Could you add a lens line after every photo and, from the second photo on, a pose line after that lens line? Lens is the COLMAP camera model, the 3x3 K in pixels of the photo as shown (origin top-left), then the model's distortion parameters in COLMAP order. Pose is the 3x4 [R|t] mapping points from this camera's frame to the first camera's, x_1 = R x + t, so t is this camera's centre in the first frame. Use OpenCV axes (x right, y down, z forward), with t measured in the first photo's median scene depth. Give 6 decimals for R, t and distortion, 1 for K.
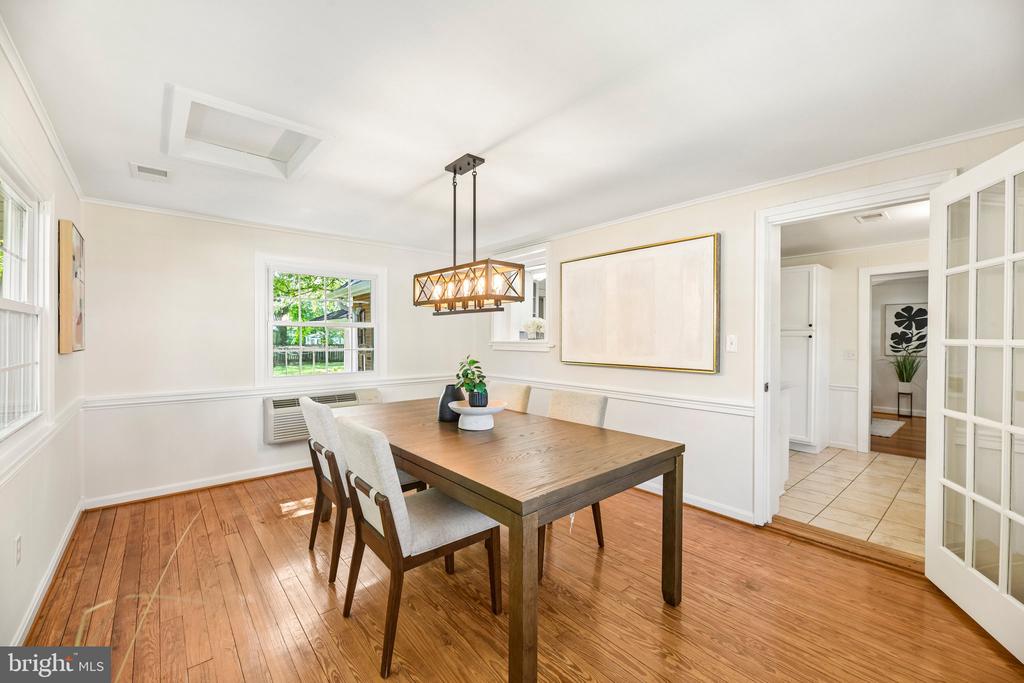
lens RADIAL K [[413.2, 0, 511.3], [0, 413.2, 339.6], [0, 0, 1]] dist [0.001323, -0.005678]
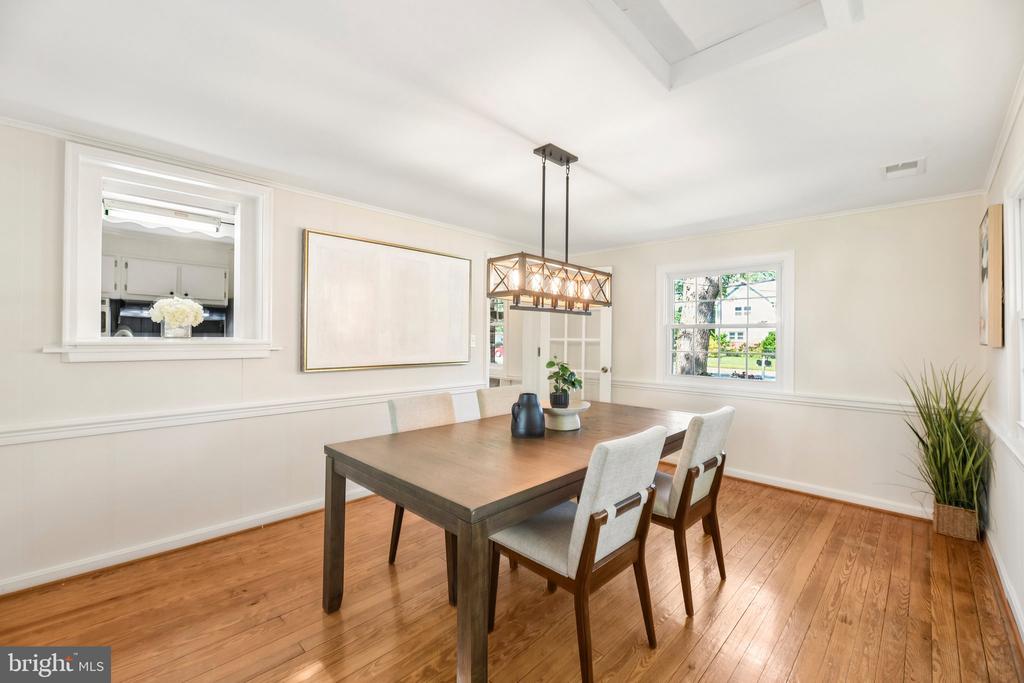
lens RADIAL K [[426.2, 0, 512.0], [0, 426.2, 341.5], [0, 0, 1]] dist [-0.000616, -0.006535]
pose [[-0.082136, -0.012229, 0.996546, -1.066271], [-0.003985, 0.999921, 0.011942, -0.007926], [-0.996613, -0.002991, -0.082178, 1.165160]]
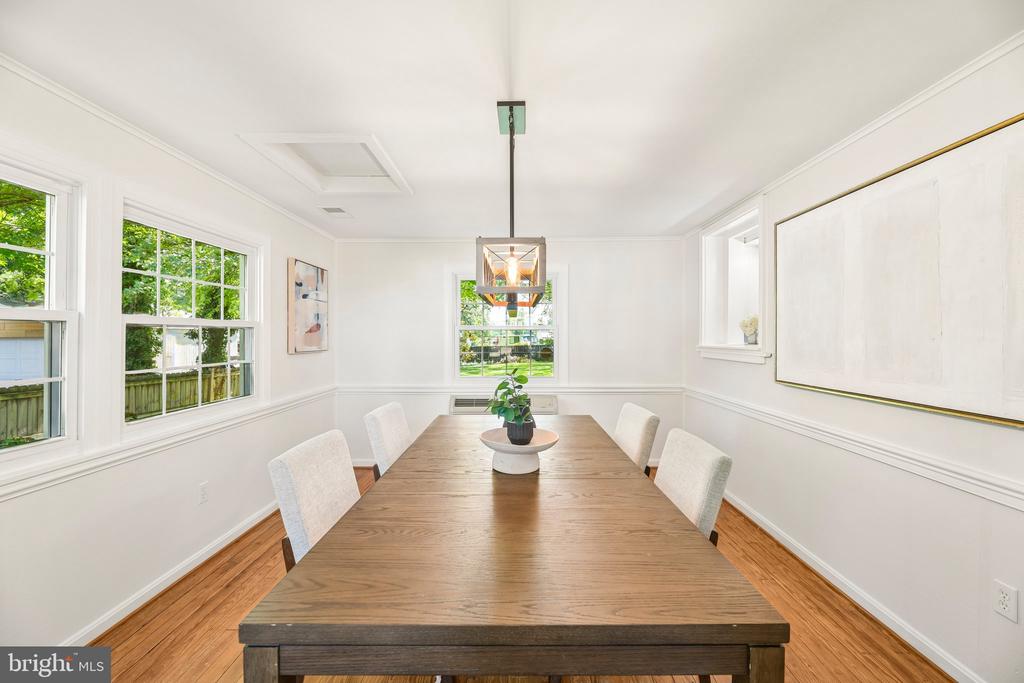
lens RADIAL K [[413.2, 0, 511.3], [0, 413.2, 339.6], [0, 0, 1]] dist [0.001323, -0.005678]
pose [[0.750525, 0.001591, -0.660840, 0.388987], [-0.000607, 0.999998, 0.001718, -0.016558], [0.660842, -0.000889, 0.750525, 0.429491]]
